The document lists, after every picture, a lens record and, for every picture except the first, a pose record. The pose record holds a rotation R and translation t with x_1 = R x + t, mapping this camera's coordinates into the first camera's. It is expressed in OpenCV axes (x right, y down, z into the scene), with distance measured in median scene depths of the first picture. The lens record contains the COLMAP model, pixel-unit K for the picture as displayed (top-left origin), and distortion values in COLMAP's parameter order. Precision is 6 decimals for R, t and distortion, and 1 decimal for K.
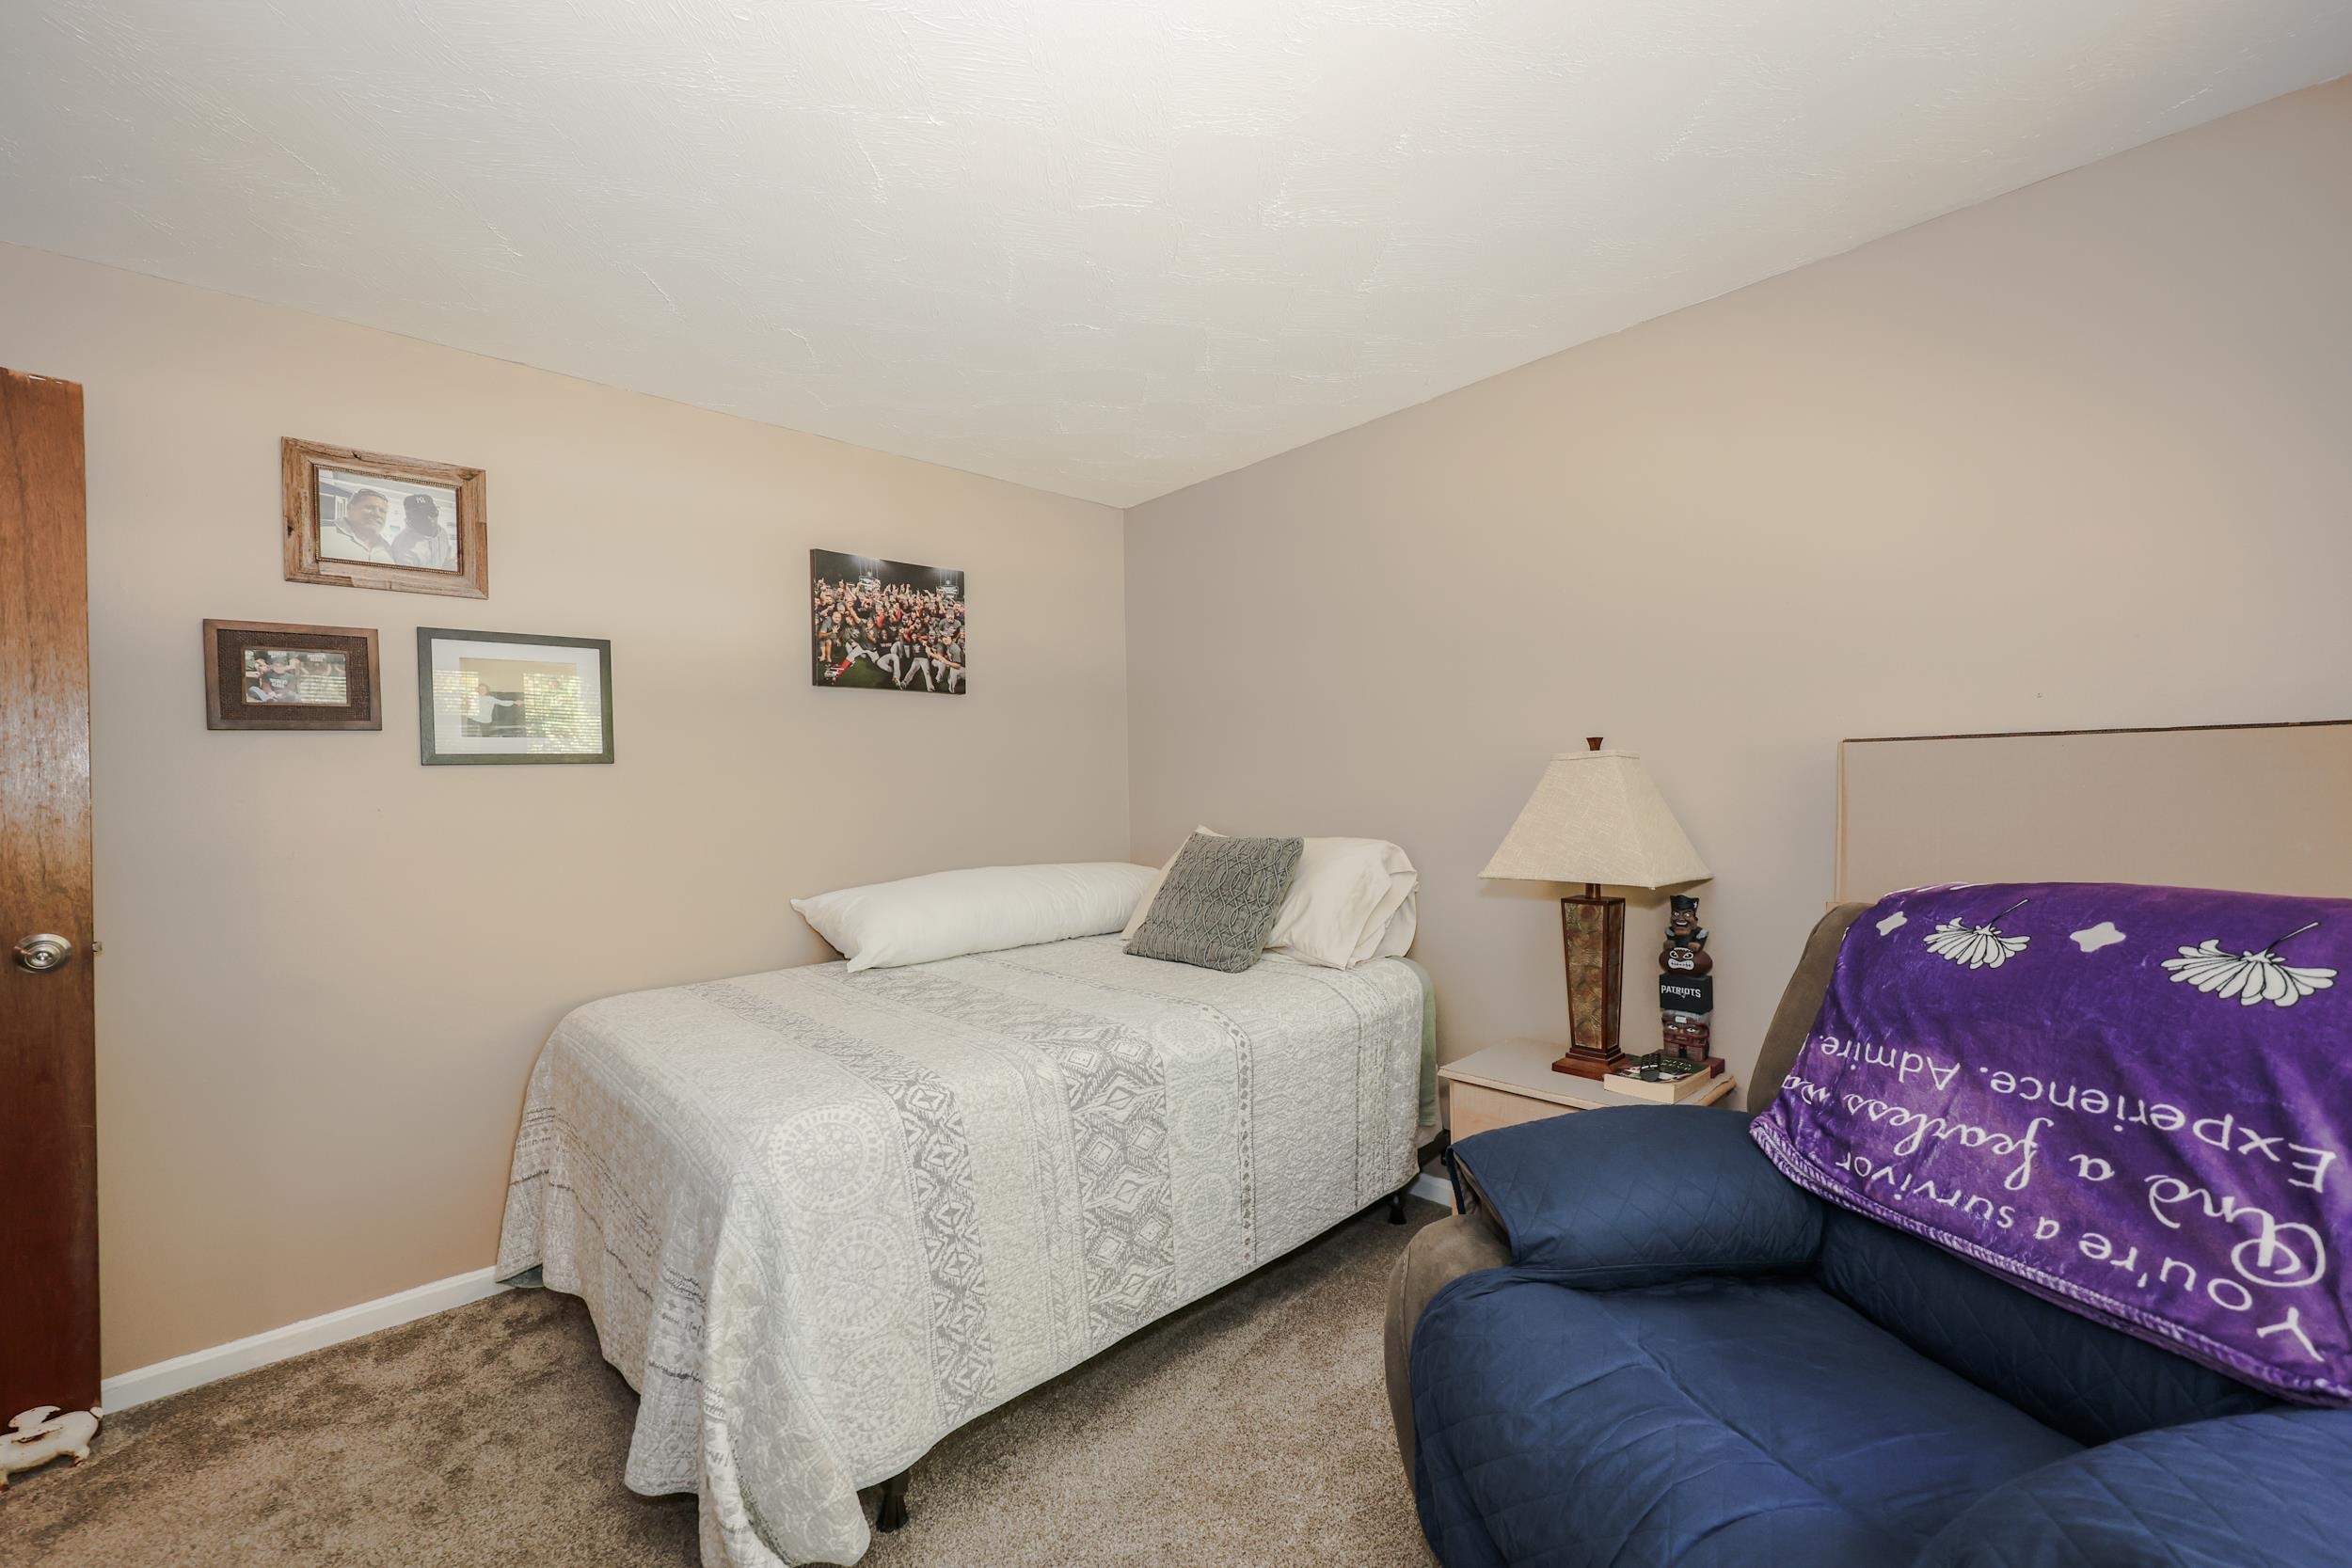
lens RADIAL K [[996.2, 0, 1182.9], [0, 996.2, 782.0], [0, 0, 1]] dist [0.000007, 0.000189]
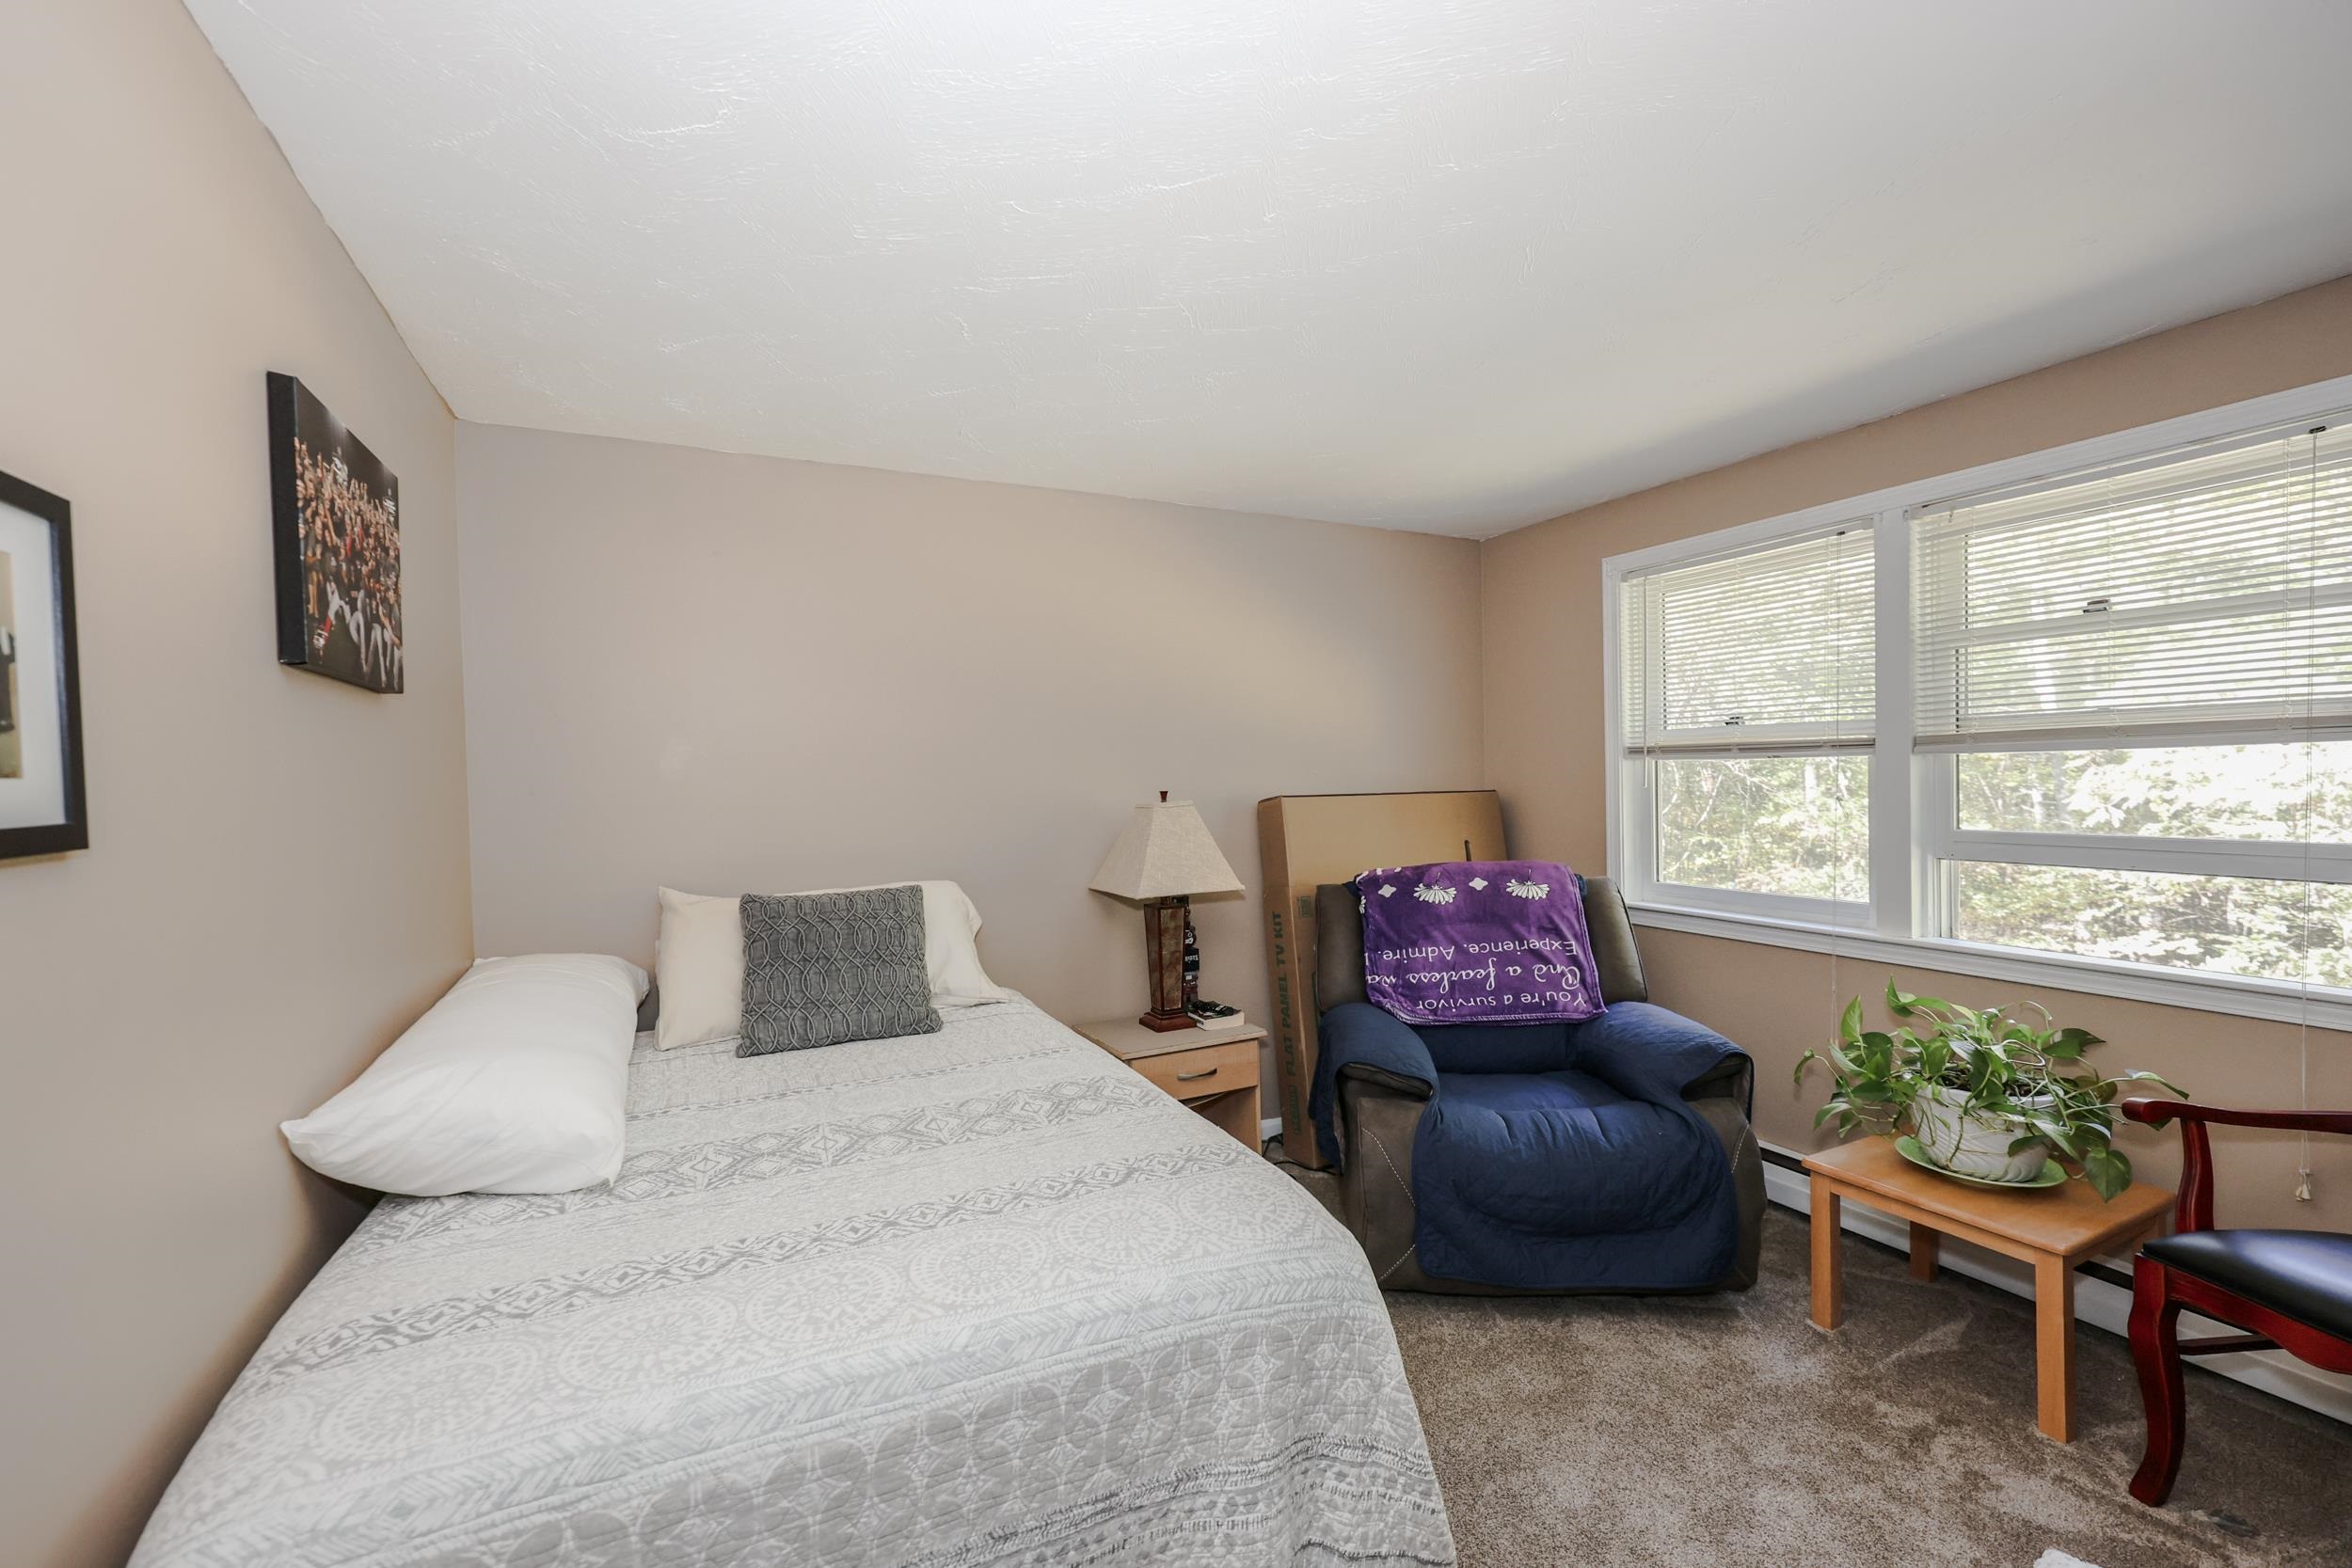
lens RADIAL K [[996.2, 0, 1179.5], [0, 996.2, 793.7], [0, 0, 1]] dist [0.000007, 0.000189]
pose [[0.249061, -0.002843, 0.968484, -0.891024], [0.003737, 0.999991, 0.001975, -0.041436], [-0.968481, 0.003127, 0.249070, 0.581692]]
